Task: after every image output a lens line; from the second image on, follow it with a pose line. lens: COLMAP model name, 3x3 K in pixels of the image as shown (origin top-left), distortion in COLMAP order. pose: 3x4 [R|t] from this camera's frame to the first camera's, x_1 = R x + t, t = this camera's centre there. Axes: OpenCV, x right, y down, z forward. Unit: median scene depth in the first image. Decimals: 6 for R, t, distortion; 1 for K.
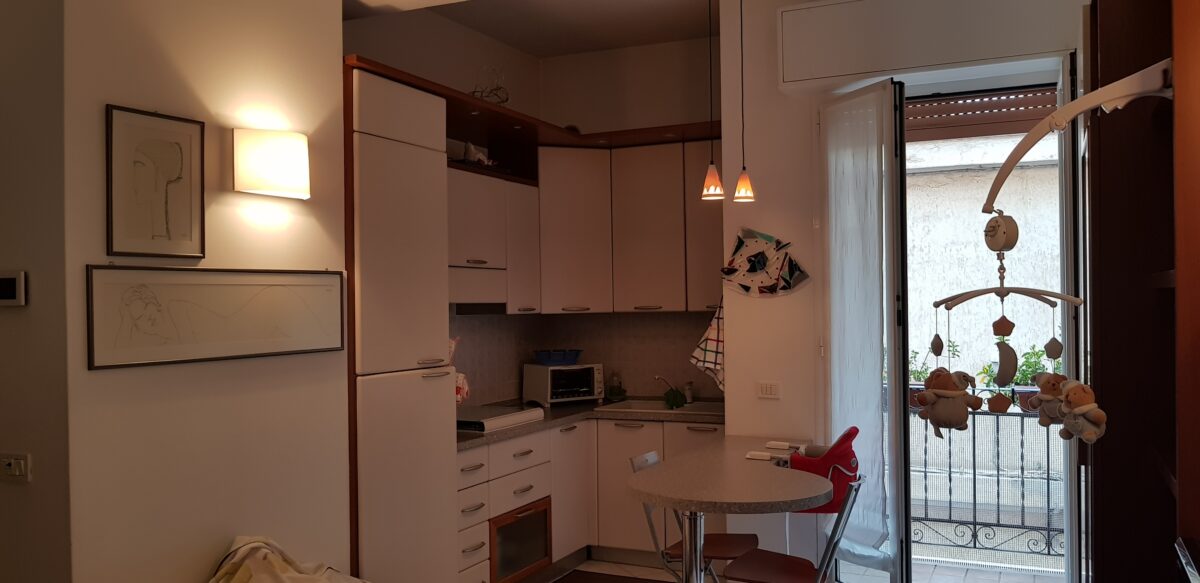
lens RADIAL K [[952.2, 0, 602.5], [0, 952.2, 301.3], [0, 0, 1]] dist [-0.001816, 0.001832]
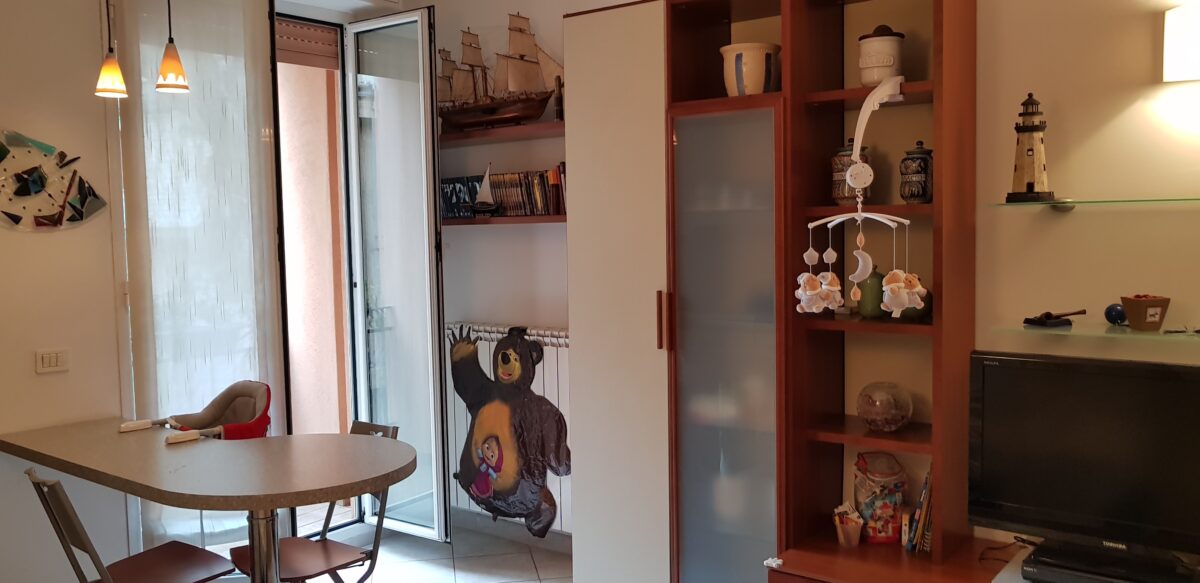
lens RADIAL K [[952.2, 0, 576.9], [0, 952.2, 289.8], [0, 0, 1]] dist [-0.001816, 0.001832]
pose [[0.202997, -0.058860, 0.977409, -0.451599], [0.020452, 0.998229, 0.055866, 0.007688], [-0.978966, 0.008649, 0.203842, 0.467939]]
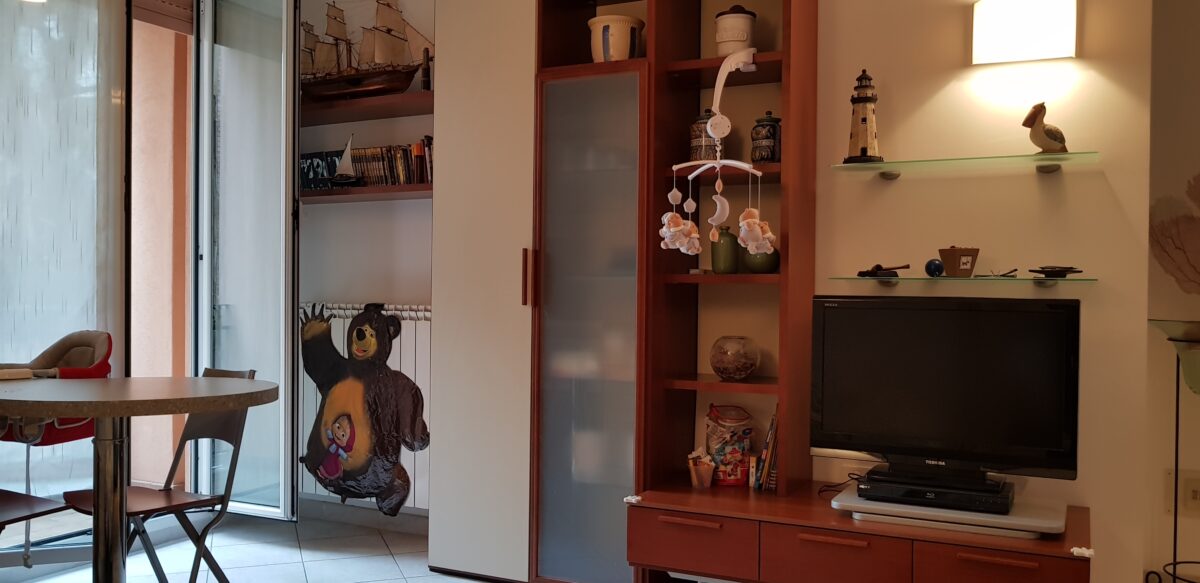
lens RADIAL K [[952.2, 0, 598.2], [0, 952.2, 291.4], [0, 0, 1]] dist [-0.001816, 0.001832]
pose [[0.012256, 0.000540, 0.999925, -0.475509], [-0.009392, 0.999956, -0.000425, 0.088007], [-0.999881, -0.009386, 0.012260, 0.488715]]
